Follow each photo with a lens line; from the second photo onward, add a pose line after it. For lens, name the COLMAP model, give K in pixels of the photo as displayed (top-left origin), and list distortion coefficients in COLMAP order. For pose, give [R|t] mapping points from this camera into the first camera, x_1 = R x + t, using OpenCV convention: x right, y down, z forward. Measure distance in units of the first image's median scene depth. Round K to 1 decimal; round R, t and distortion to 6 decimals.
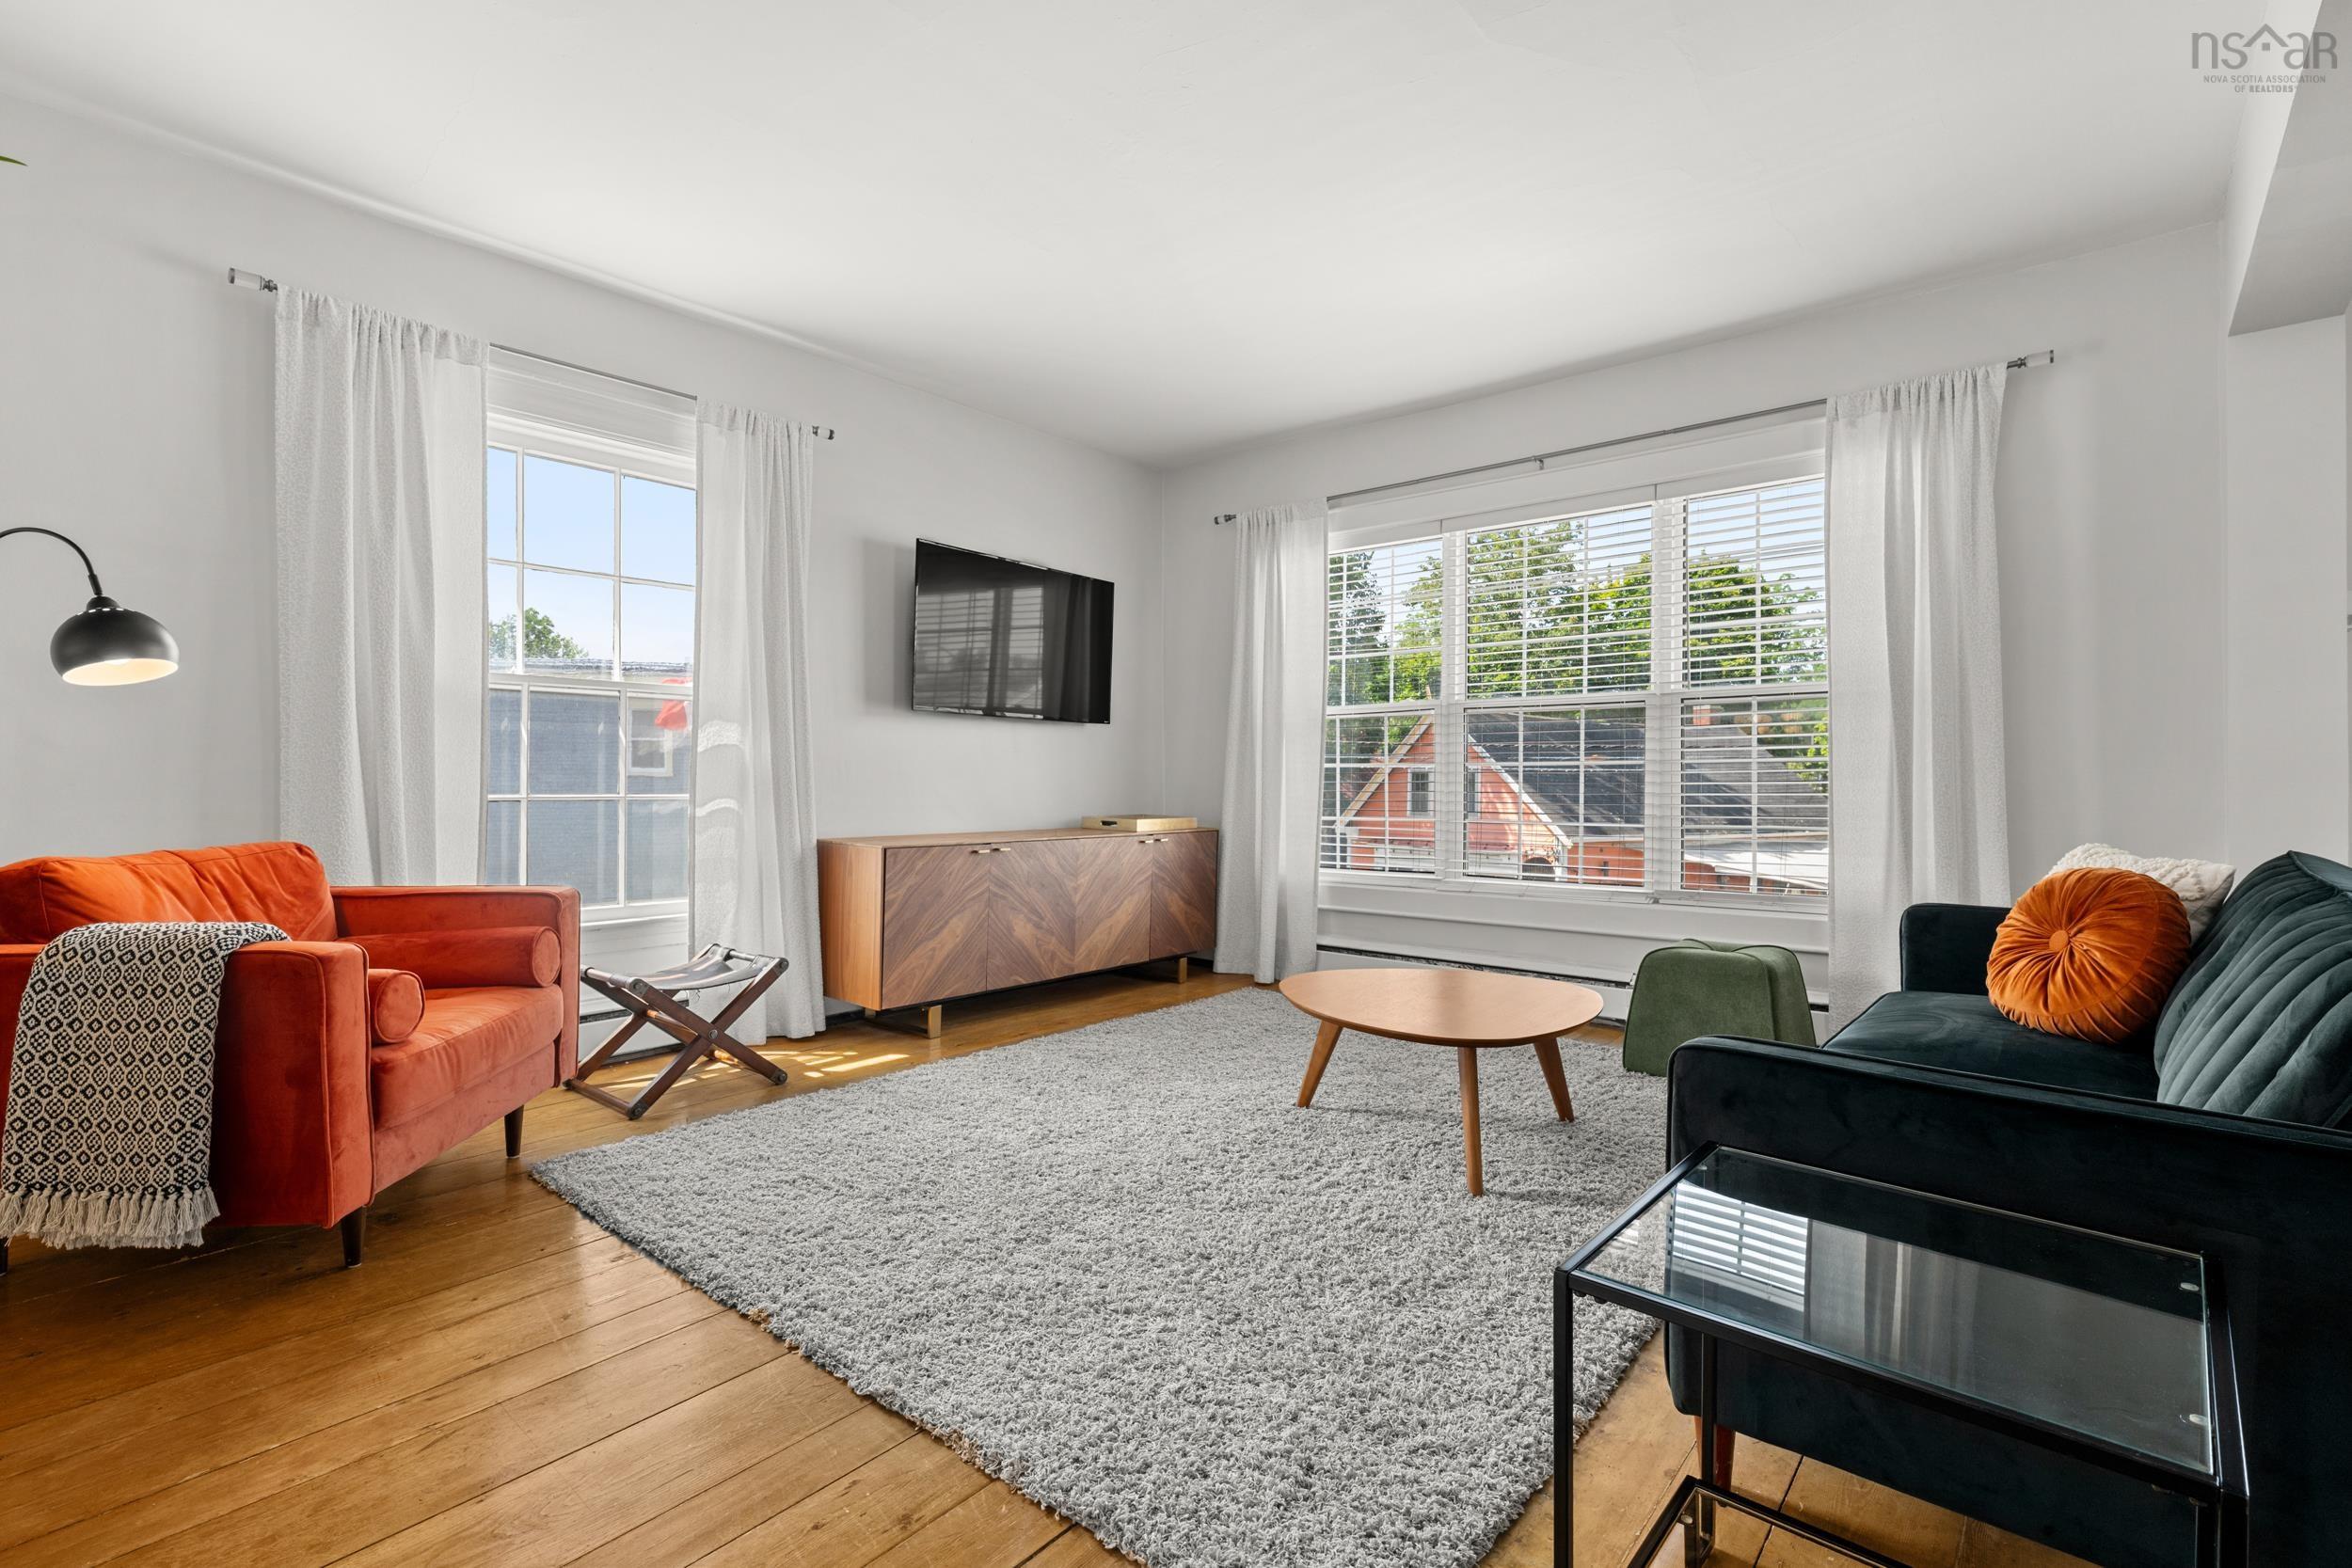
lens RADIAL K [[1056.3, 0, 1218.5], [0, 1056.3, 786.9], [0, 0, 1]] dist [-0.000910, 0.000157]
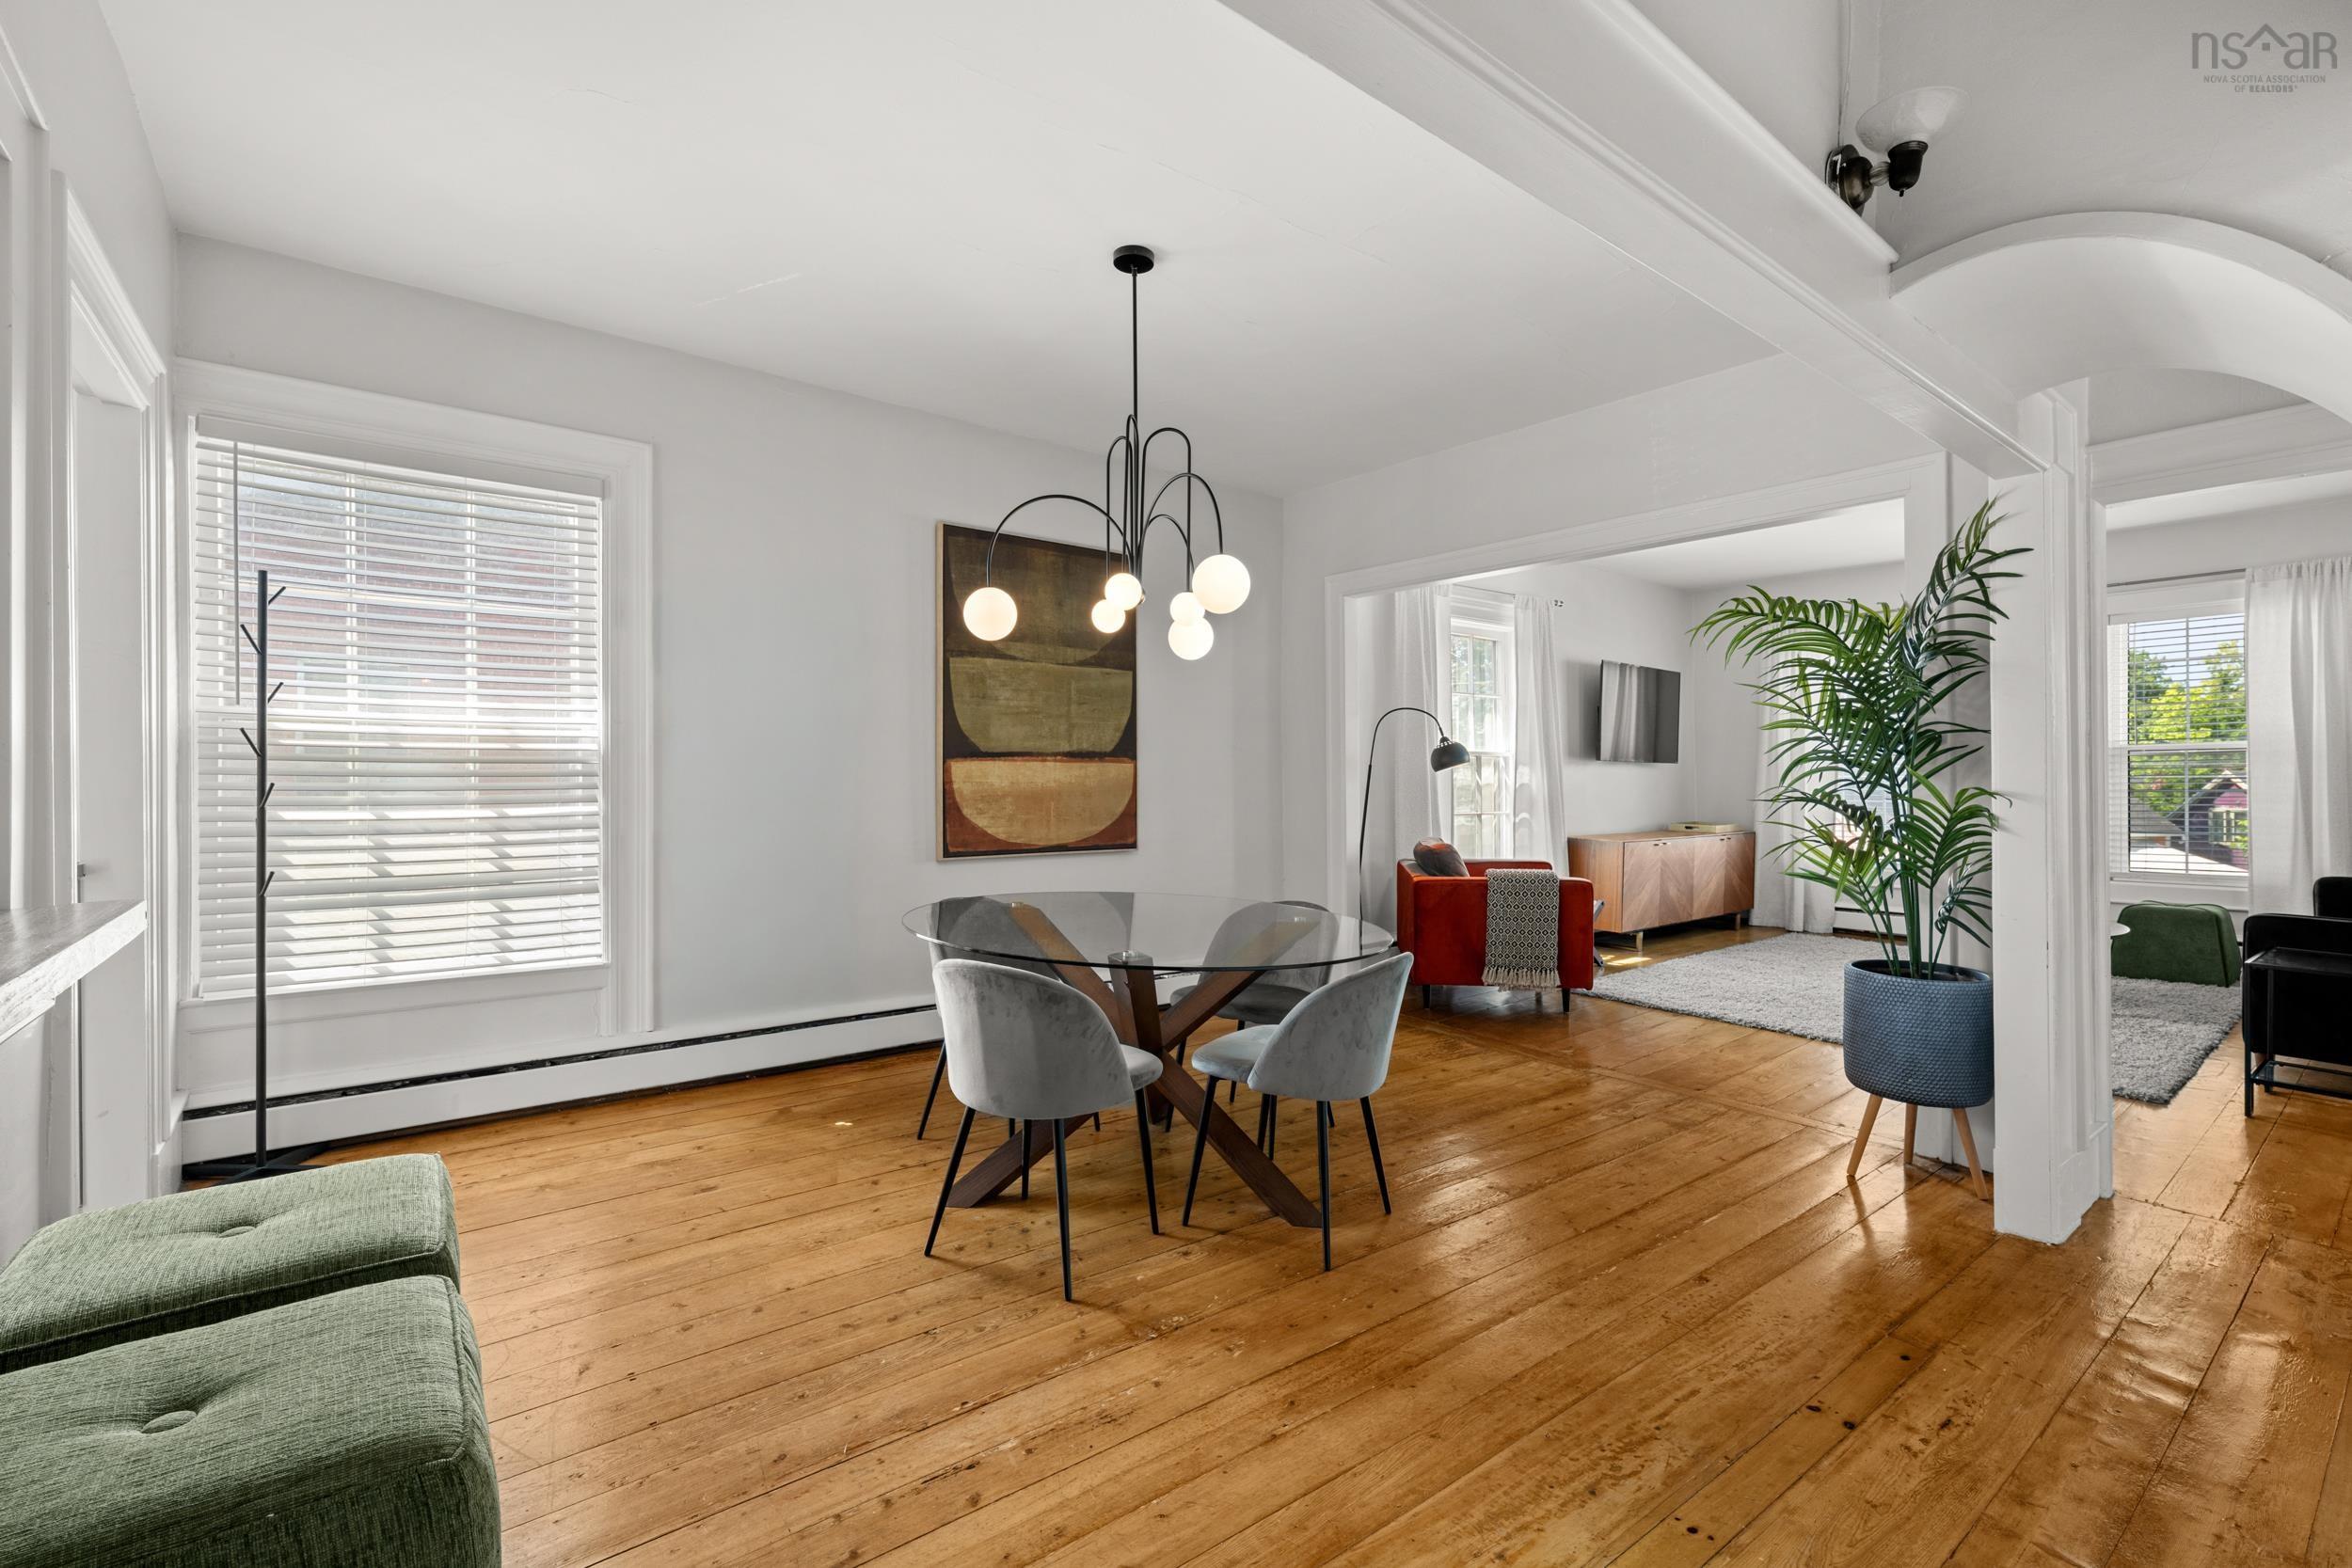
lens RADIAL K [[1056.3, 0, 1186.6], [0, 1056.3, 784.7], [0, 0, 1]] dist [-0.000910, 0.000157]
pose [[0.978767, -0.004377, -0.204931, -0.697570], [0.004492, 0.999990, 0.000094, -0.044095], [0.204929, -0.001012, 0.978776, -0.936690]]
